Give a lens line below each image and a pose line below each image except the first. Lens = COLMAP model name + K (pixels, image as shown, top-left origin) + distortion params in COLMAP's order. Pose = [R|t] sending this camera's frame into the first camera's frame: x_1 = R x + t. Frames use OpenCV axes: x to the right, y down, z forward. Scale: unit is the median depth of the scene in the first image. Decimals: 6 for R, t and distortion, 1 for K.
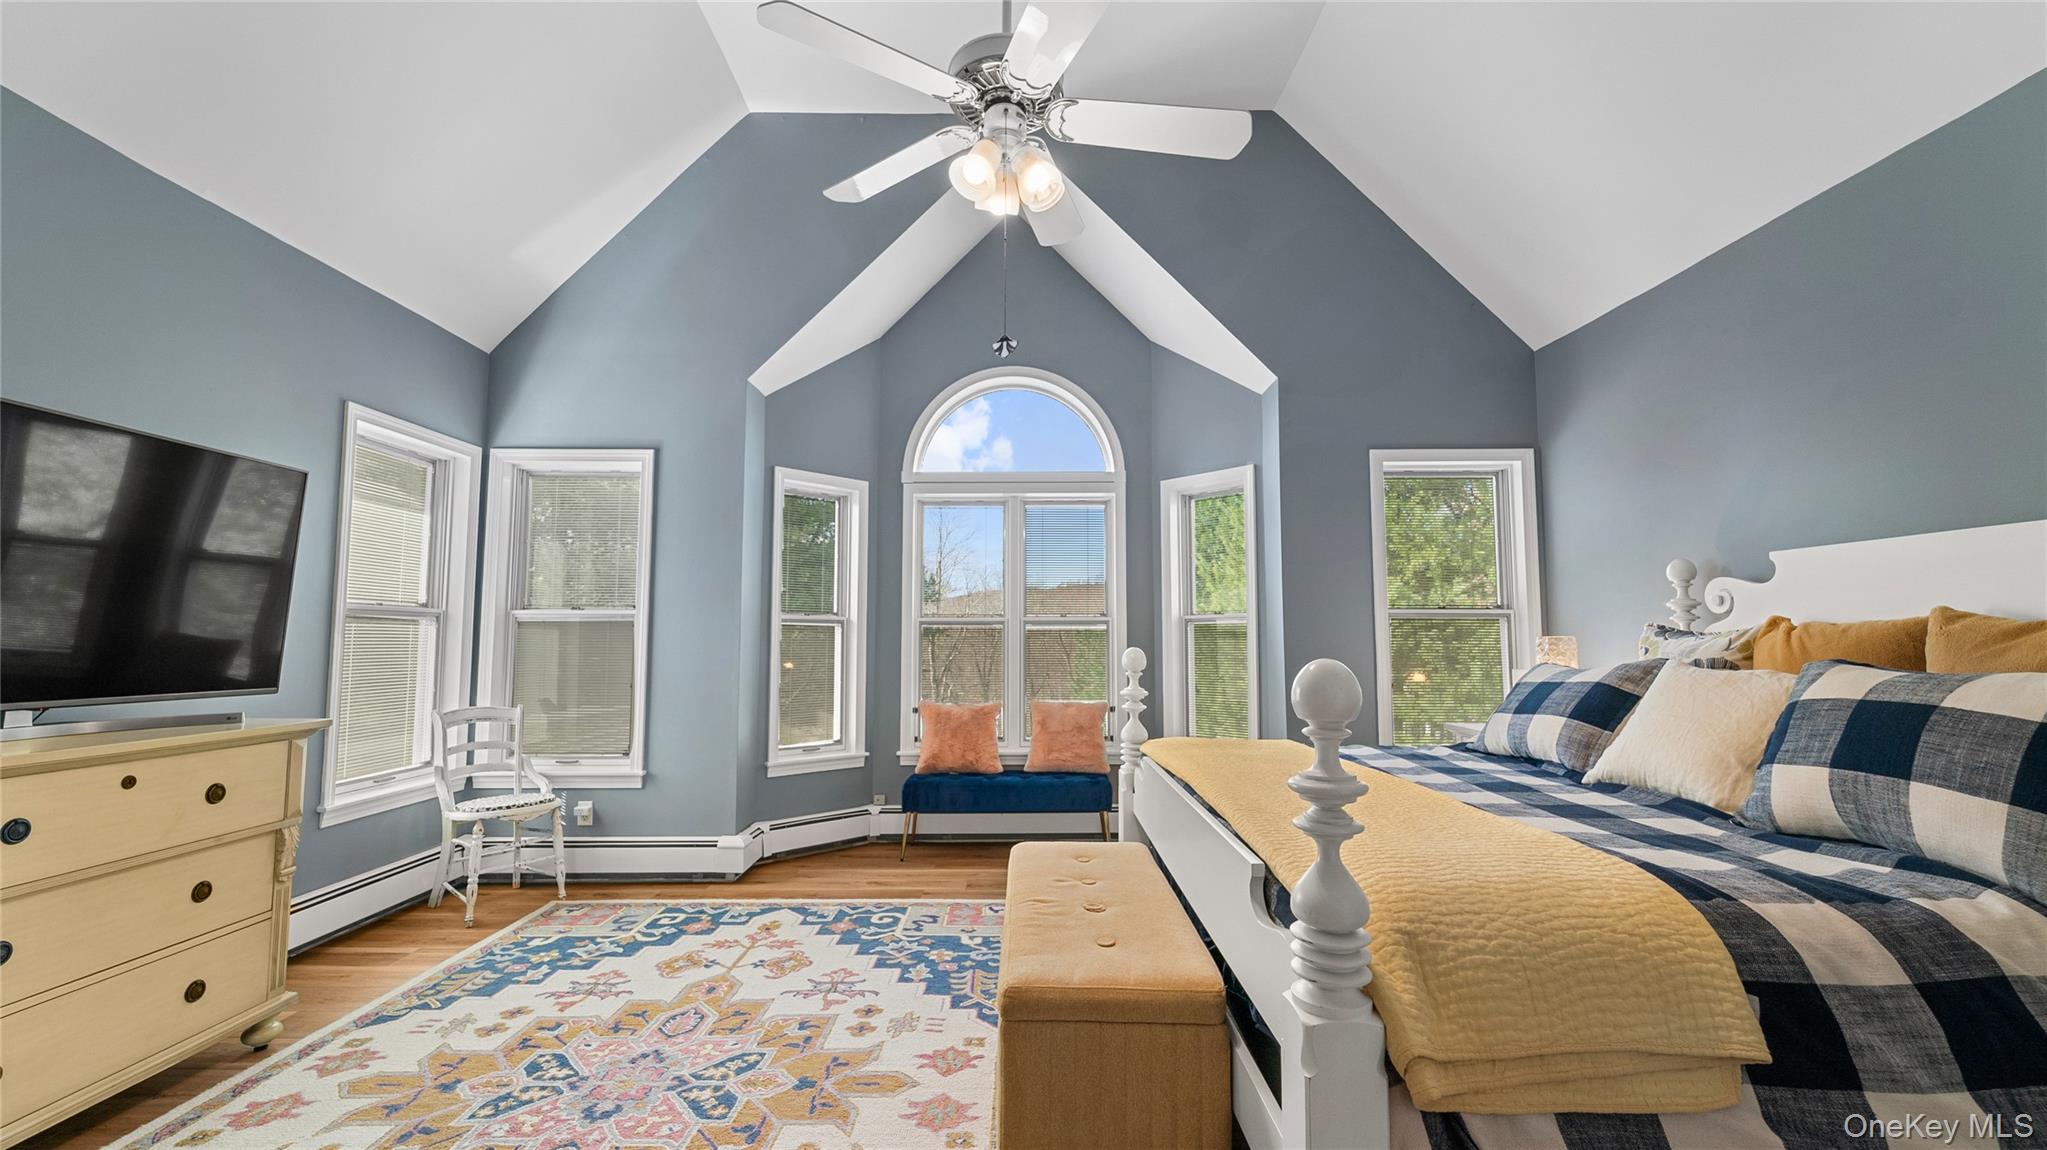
lens RADIAL K [[824.5, 0, 1015.6], [0, 824.5, 569.7], [0, 0, 1]] dist [0.001904, -0.001035]
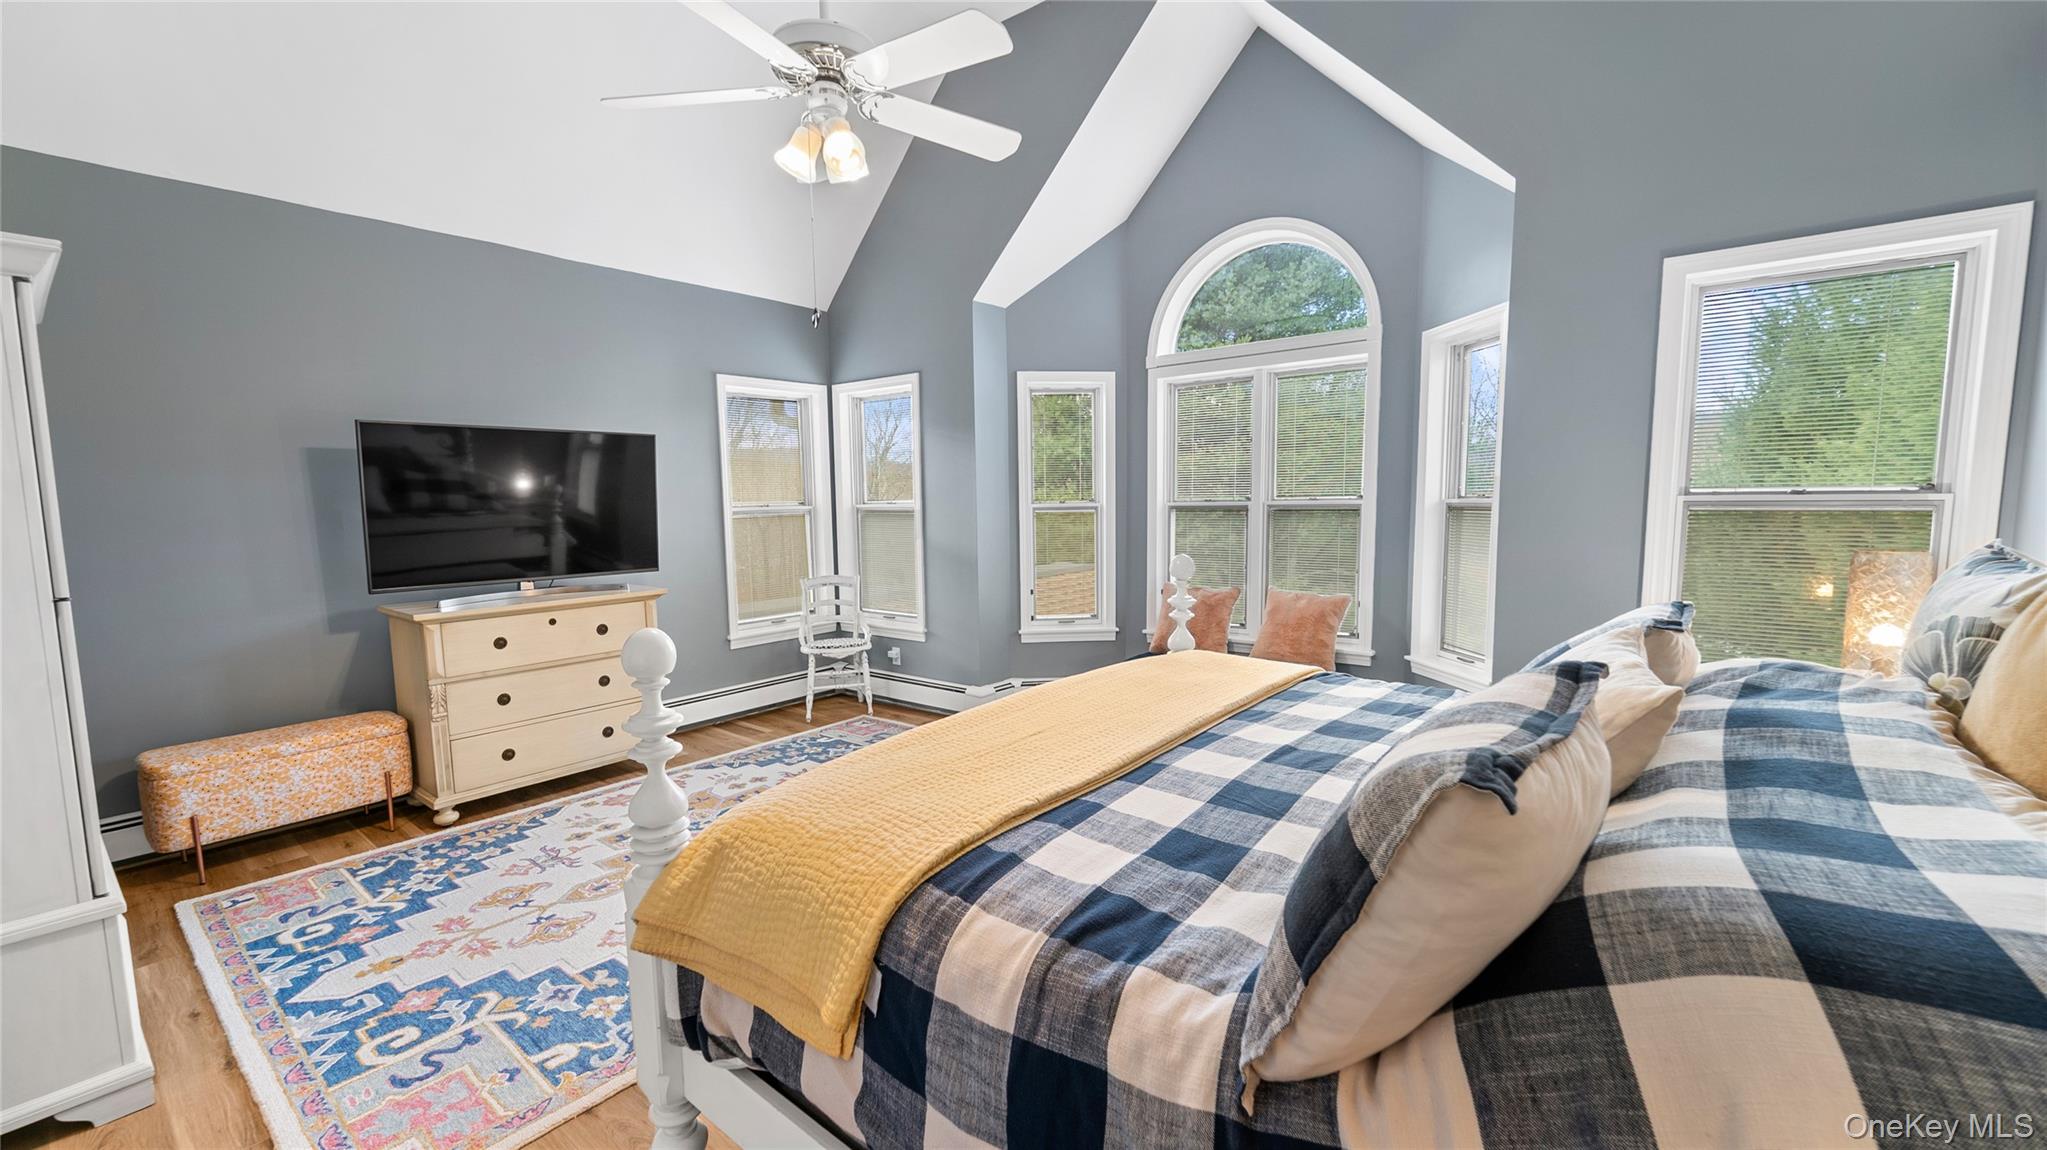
lens RADIAL K [[824.5, 0, 1034.8], [0, 824.5, 586.4], [0, 0, 1]] dist [0.001904, -0.001035]
pose [[0.783780, 0.055003, -0.618598, 0.610311], [0.069834, 0.981947, 0.175792, -0.049617], [0.617100, -0.180982, 0.765789, 0.154958]]
